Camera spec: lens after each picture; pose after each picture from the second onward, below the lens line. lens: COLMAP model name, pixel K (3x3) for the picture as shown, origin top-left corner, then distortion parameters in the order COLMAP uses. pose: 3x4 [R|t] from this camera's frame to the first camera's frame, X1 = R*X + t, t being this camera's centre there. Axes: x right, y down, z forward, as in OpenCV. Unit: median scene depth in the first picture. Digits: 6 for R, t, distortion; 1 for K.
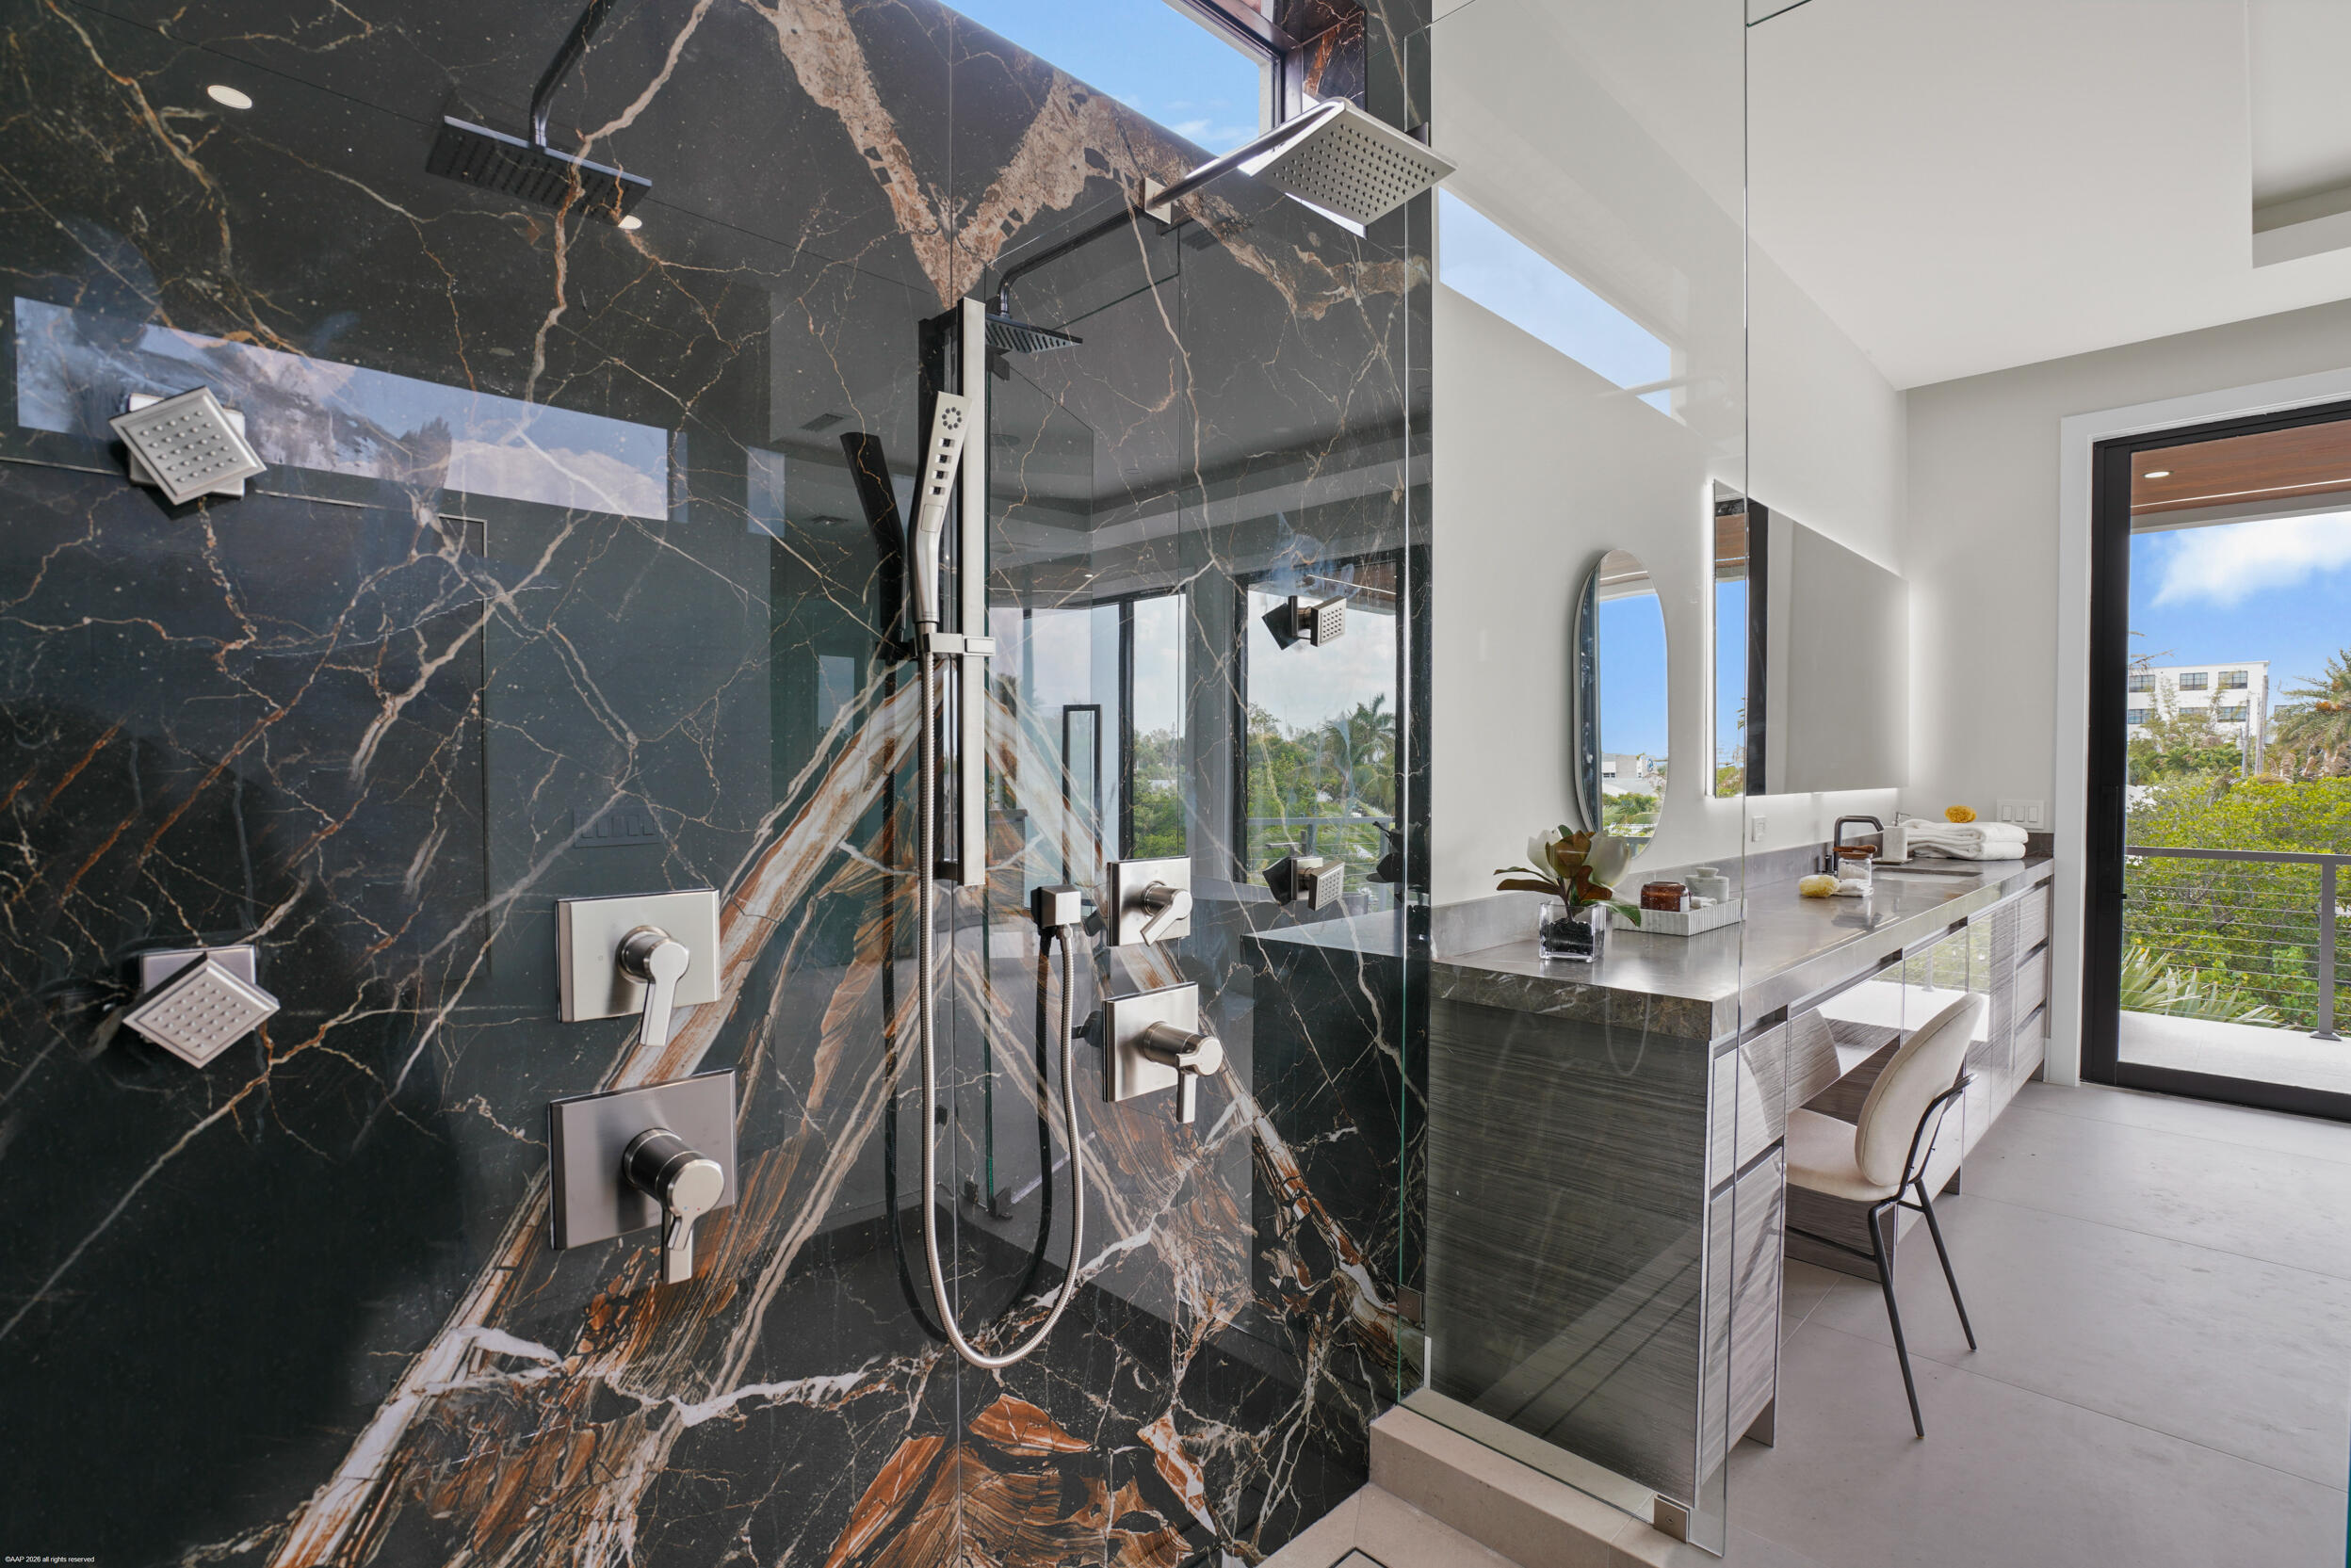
lens RADIAL K [[1115.0, 0, 1178.5], [0, 1115.0, 748.5], [0, 0, 1]] dist [-0.060976, 0.023817]
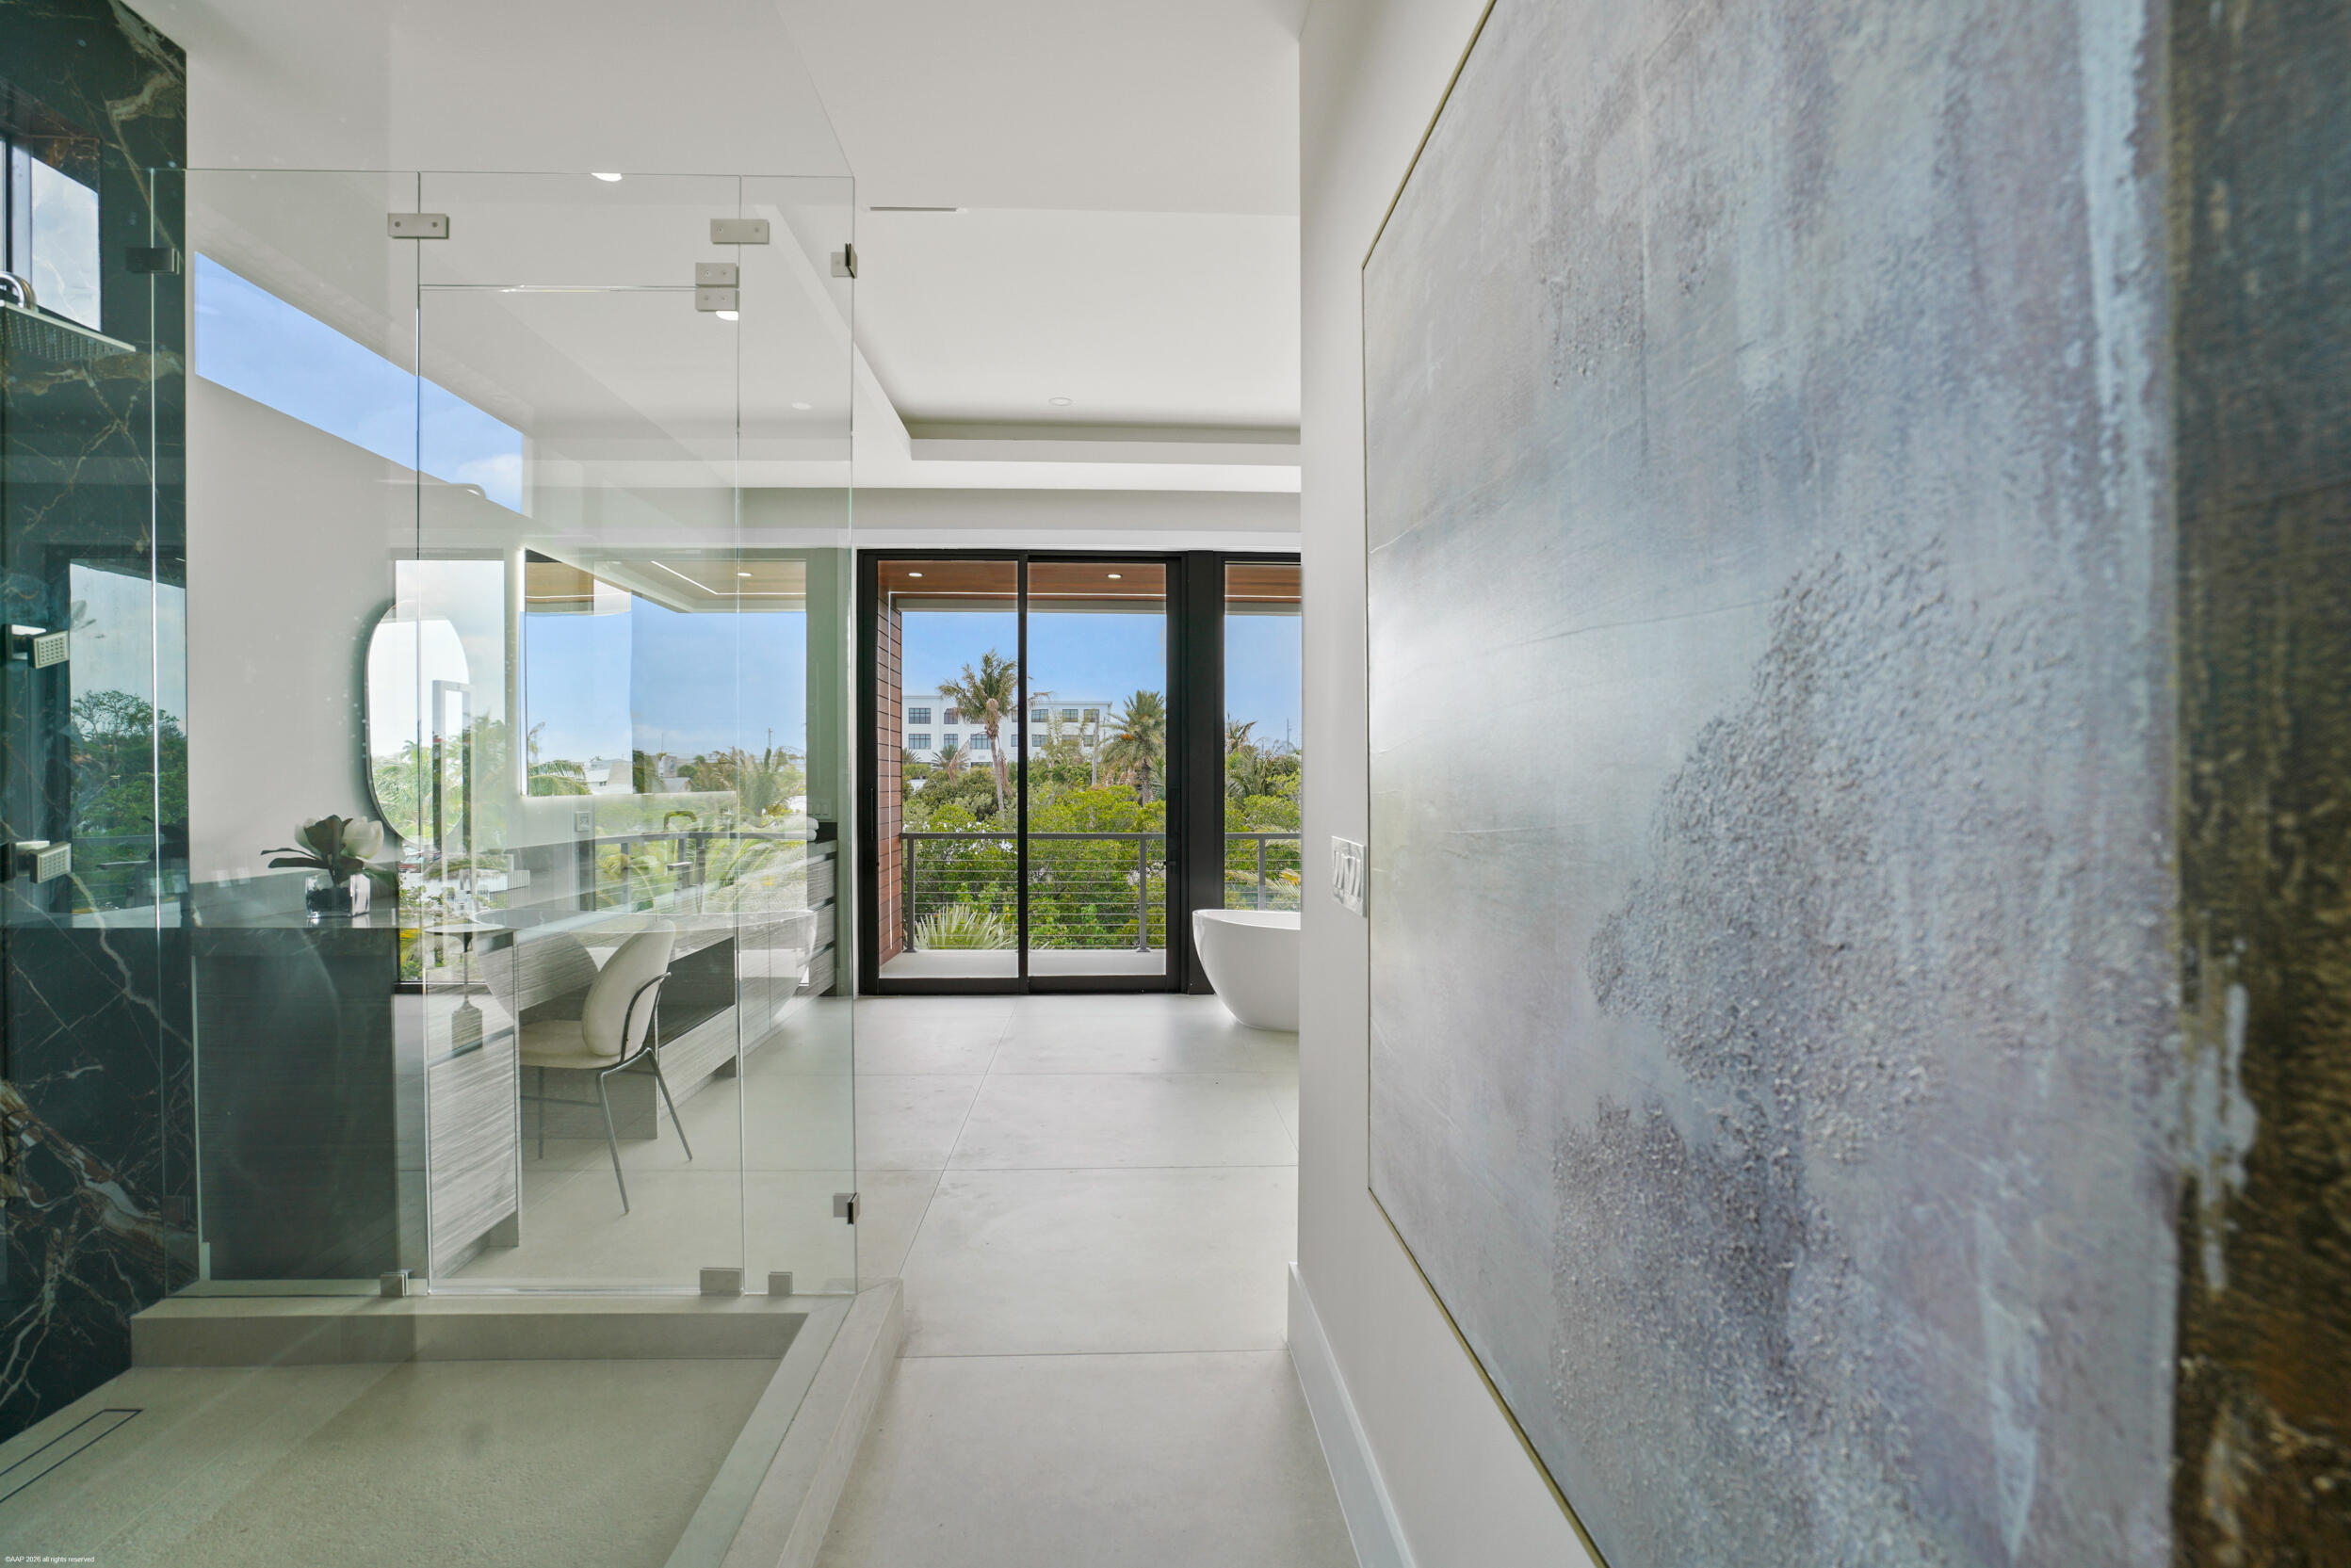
lens RADIAL K [[1105.3, 0, 1155.5], [0, 1105.3, 783.7], [0, 0, 1]] dist [-0.066942, 0.024319]
pose [[0.672219, -0.007820, 0.740311, 0.081237], [-0.005805, 0.999858, 0.015833, 0.009731], [-0.740329, -0.014941, 0.672078, -0.616155]]
